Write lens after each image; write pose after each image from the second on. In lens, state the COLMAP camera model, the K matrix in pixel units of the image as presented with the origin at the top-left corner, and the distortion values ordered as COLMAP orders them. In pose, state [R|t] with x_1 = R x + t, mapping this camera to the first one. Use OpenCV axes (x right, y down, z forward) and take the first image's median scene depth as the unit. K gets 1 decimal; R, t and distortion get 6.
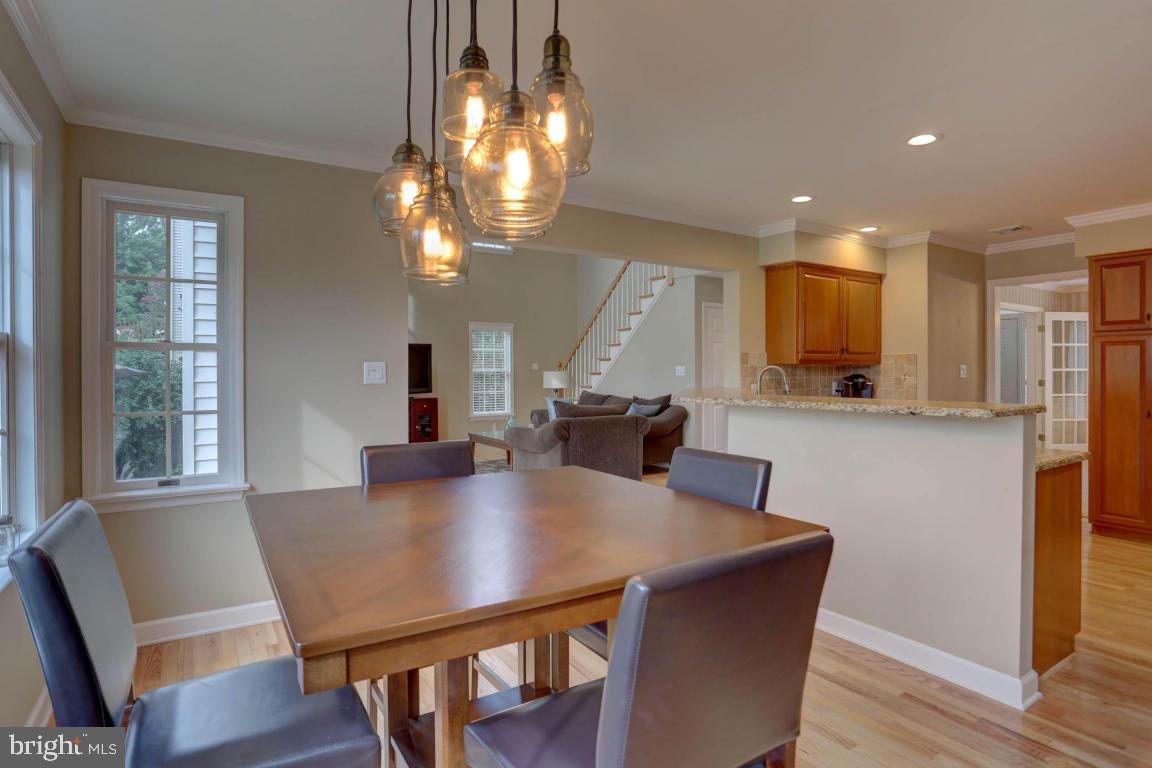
lens RADIAL K [[624.5, 0, 571.3], [0, 624.5, 378.1], [0, 0, 1]] dist [-0.042530, 0.011879]
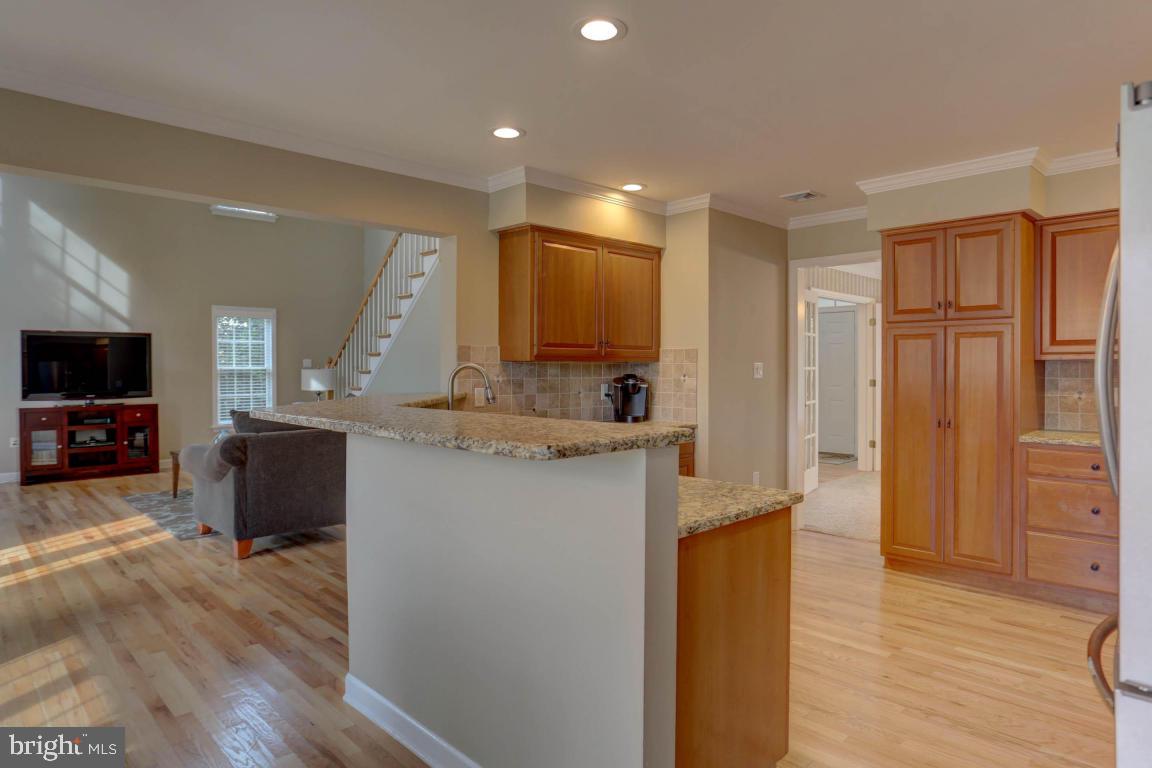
lens RADIAL K [[684.9, 0, 575.2], [0, 684.9, 384.7], [0, 0, 1]] dist [-0.074493, 0.000441]
pose [[0.983774, -0.002801, 0.179390, 0.245082], [0.000419, 0.999911, 0.013319, -0.004405], [-0.179411, -0.013027, 0.983688, 0.160310]]
